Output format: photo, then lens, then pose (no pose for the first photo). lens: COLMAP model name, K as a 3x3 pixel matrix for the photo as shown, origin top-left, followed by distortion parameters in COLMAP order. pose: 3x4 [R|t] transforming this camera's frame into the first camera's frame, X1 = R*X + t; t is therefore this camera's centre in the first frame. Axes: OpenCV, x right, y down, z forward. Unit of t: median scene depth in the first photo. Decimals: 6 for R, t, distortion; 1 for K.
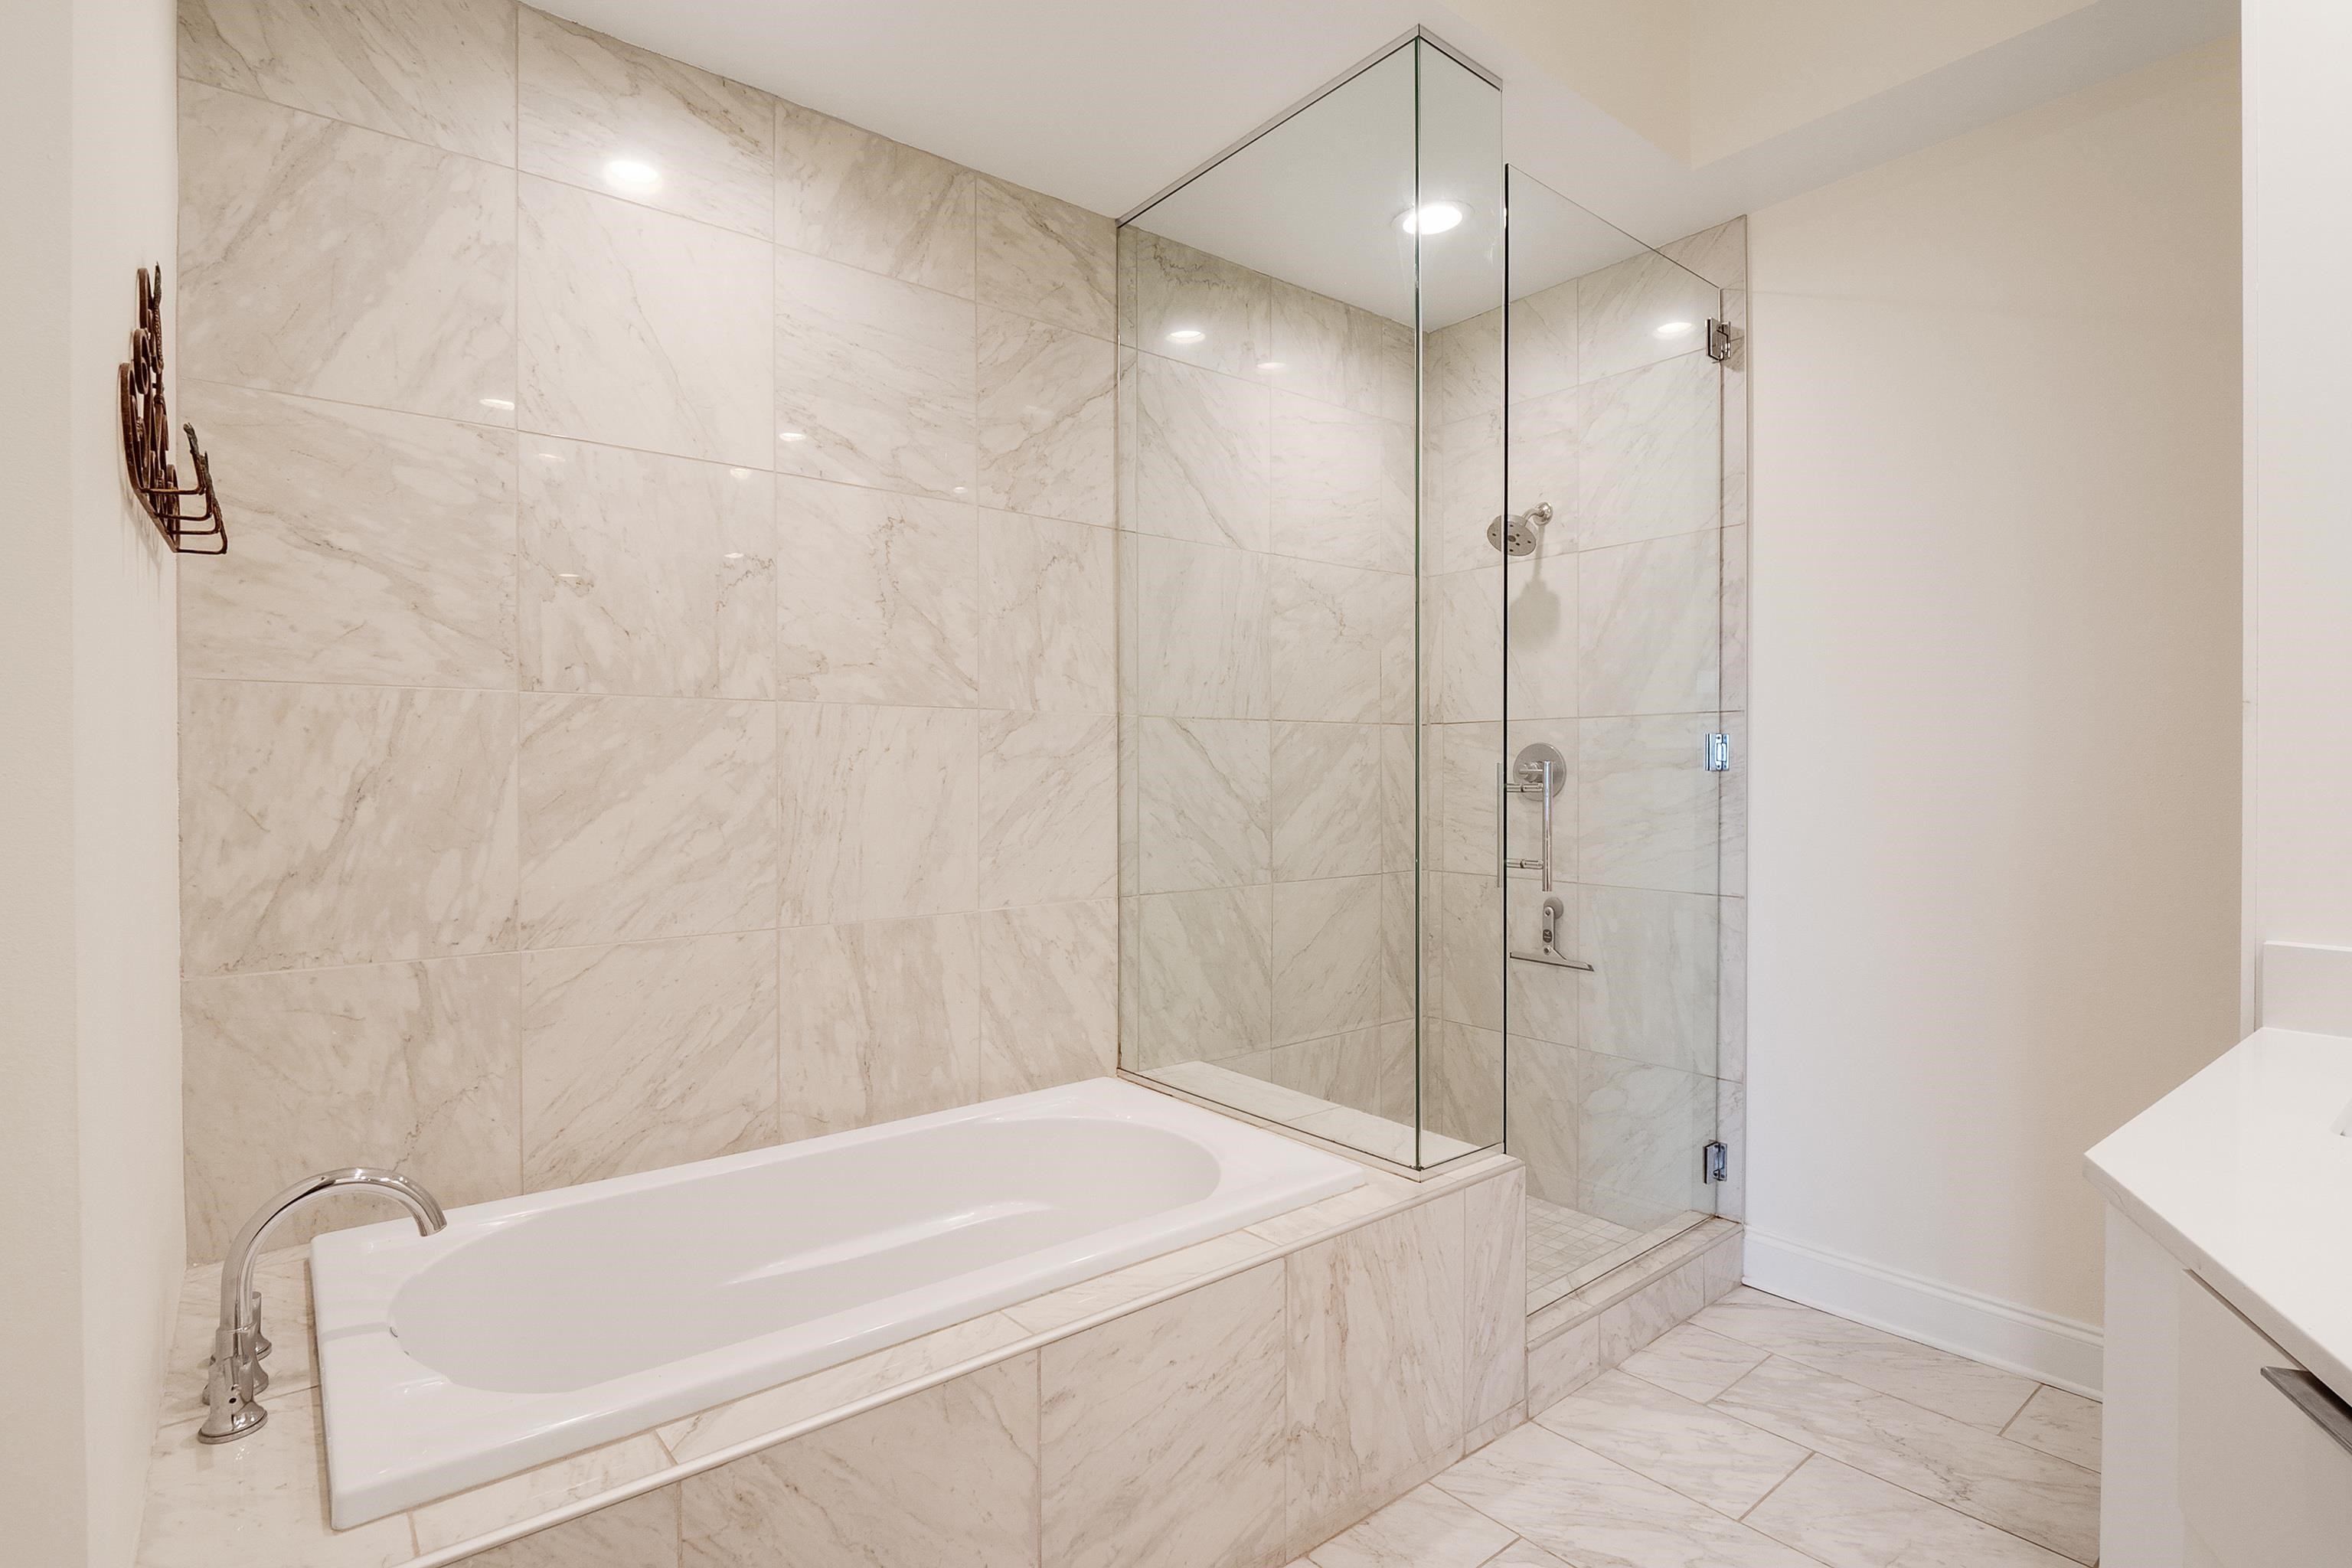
lens RADIAL K [[1100.9, 0, 1171.5], [0, 1100.9, 779.2], [0, 0, 1]] dist [0.001629, -0.016607]
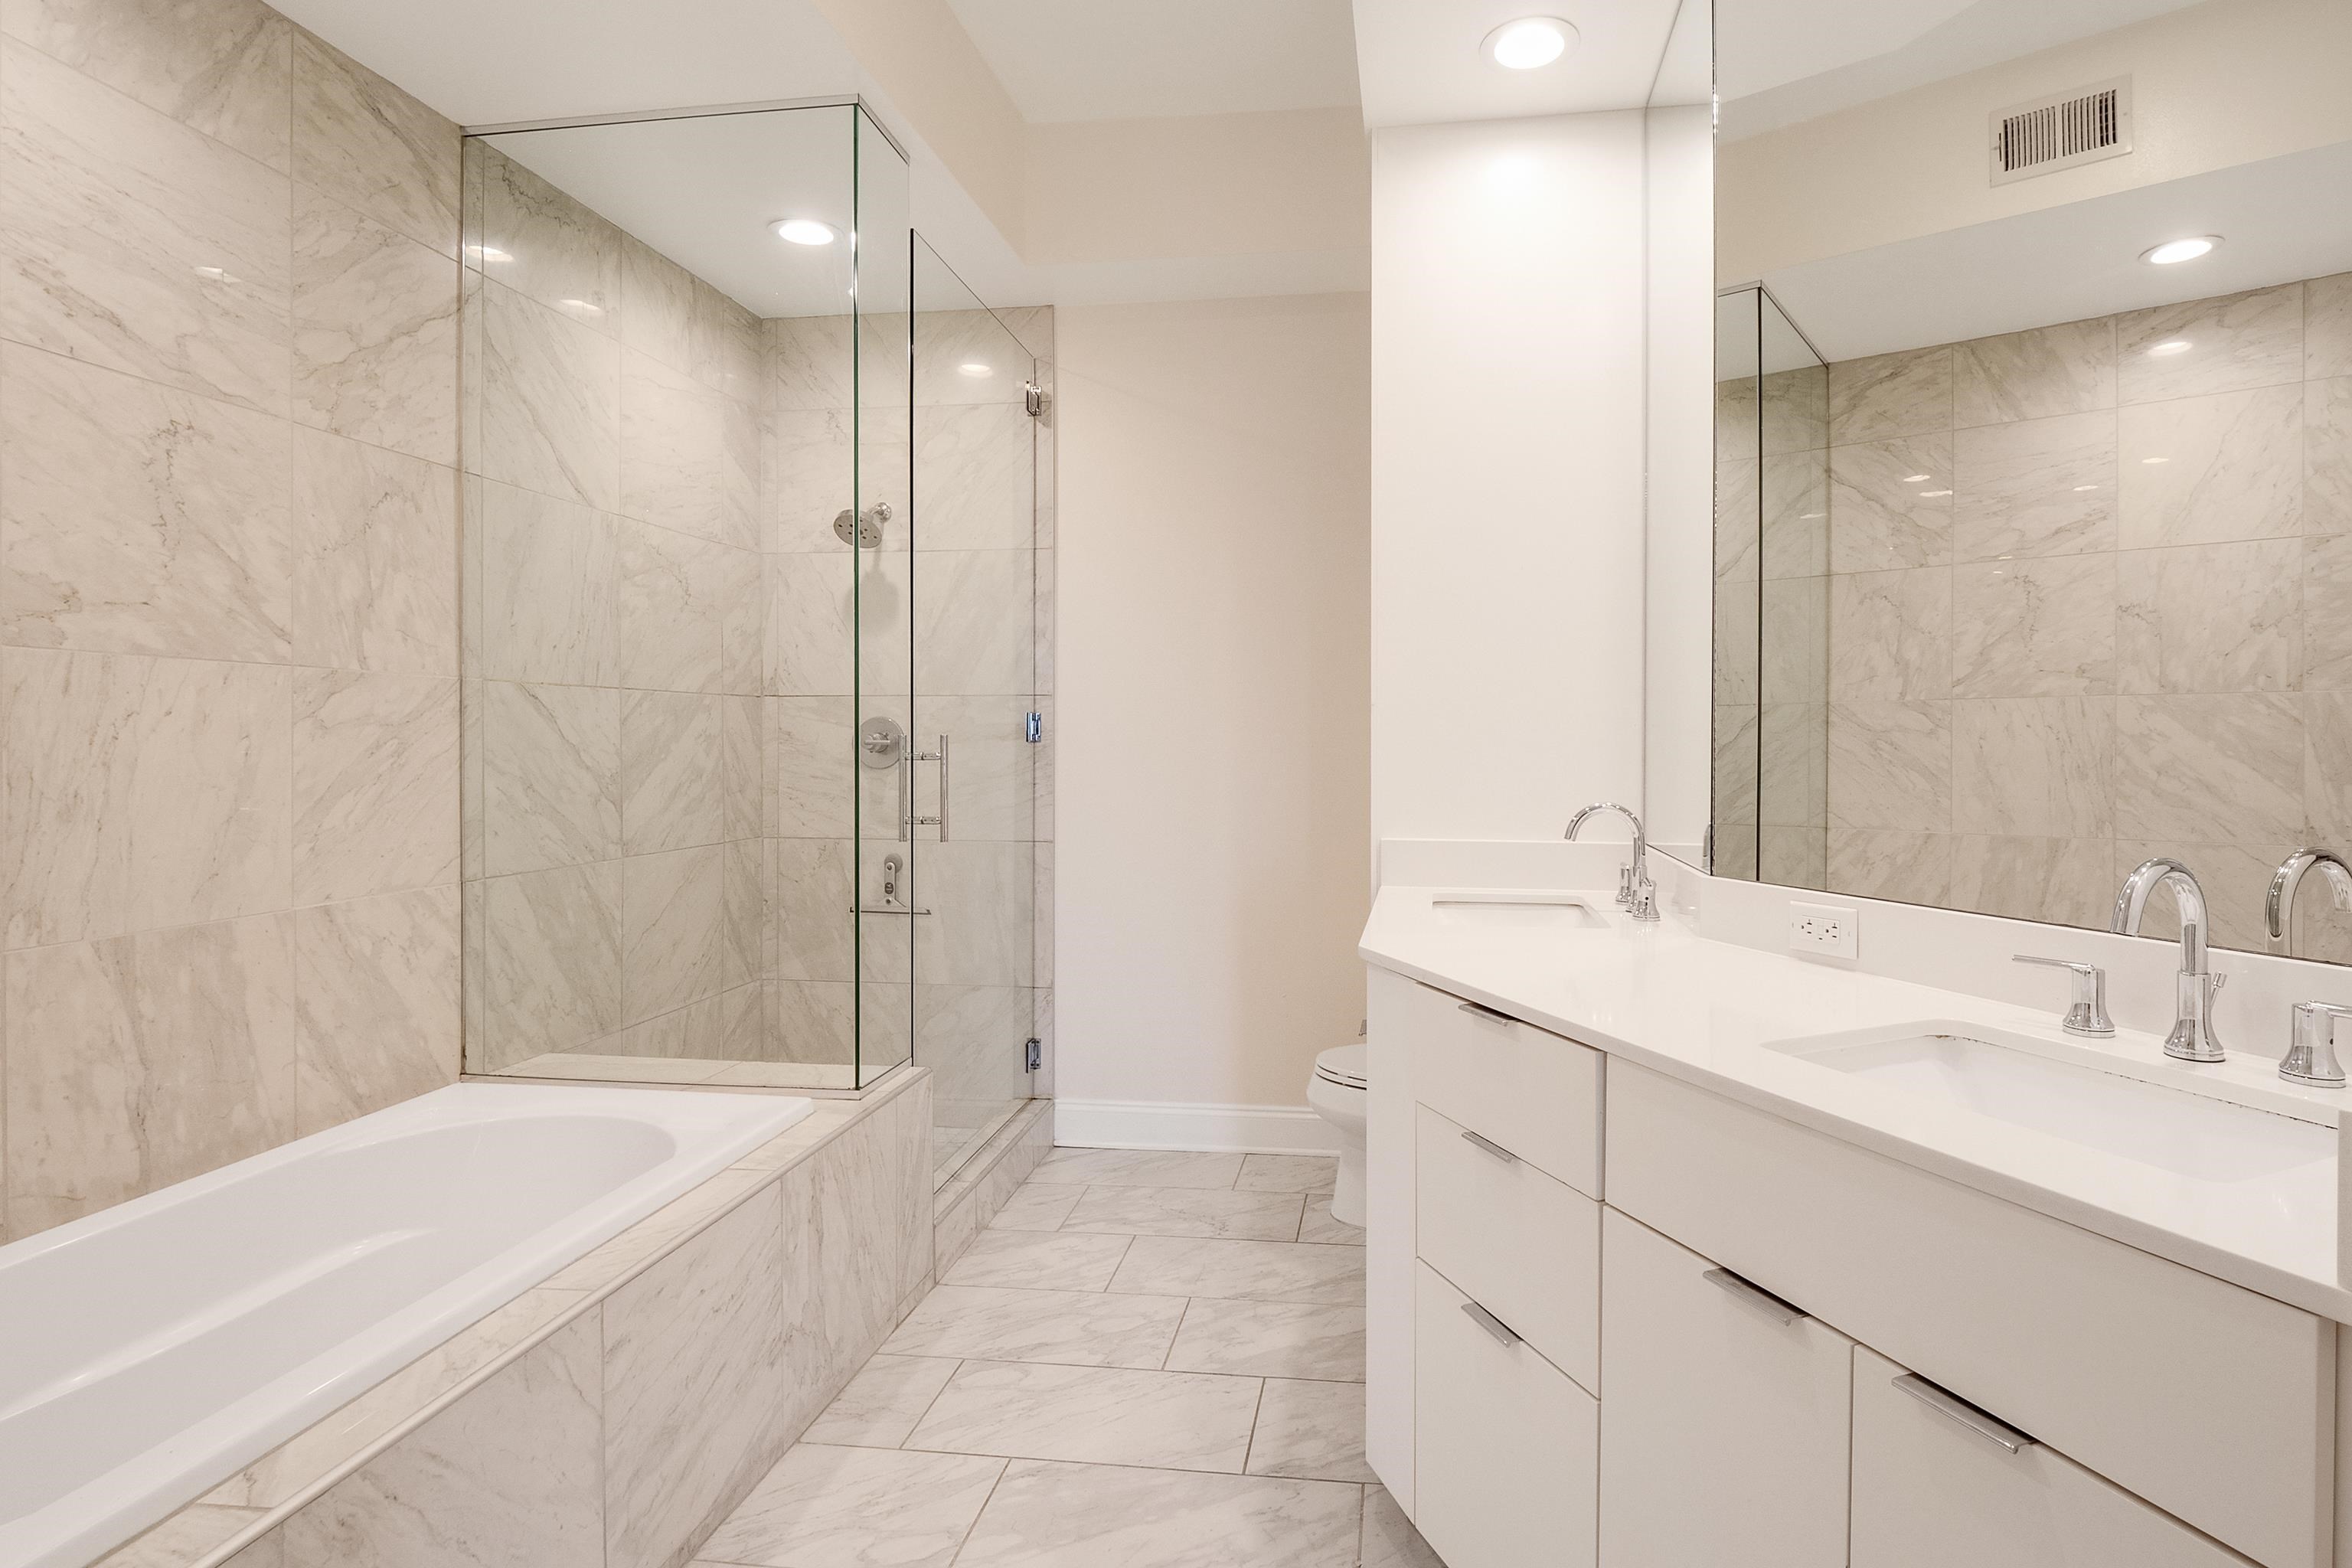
lens RADIAL K [[1253.5, 0, 1180.5], [0, 1253.5, 733.9], [0, 0, 1]] dist [-0.015115, -0.001601]
pose [[0.727944, 0.006250, 0.685608, -0.334445], [0.002261, 0.999931, -0.011516, -0.000047], [-0.685633, 0.009933, 0.727879, -0.143739]]
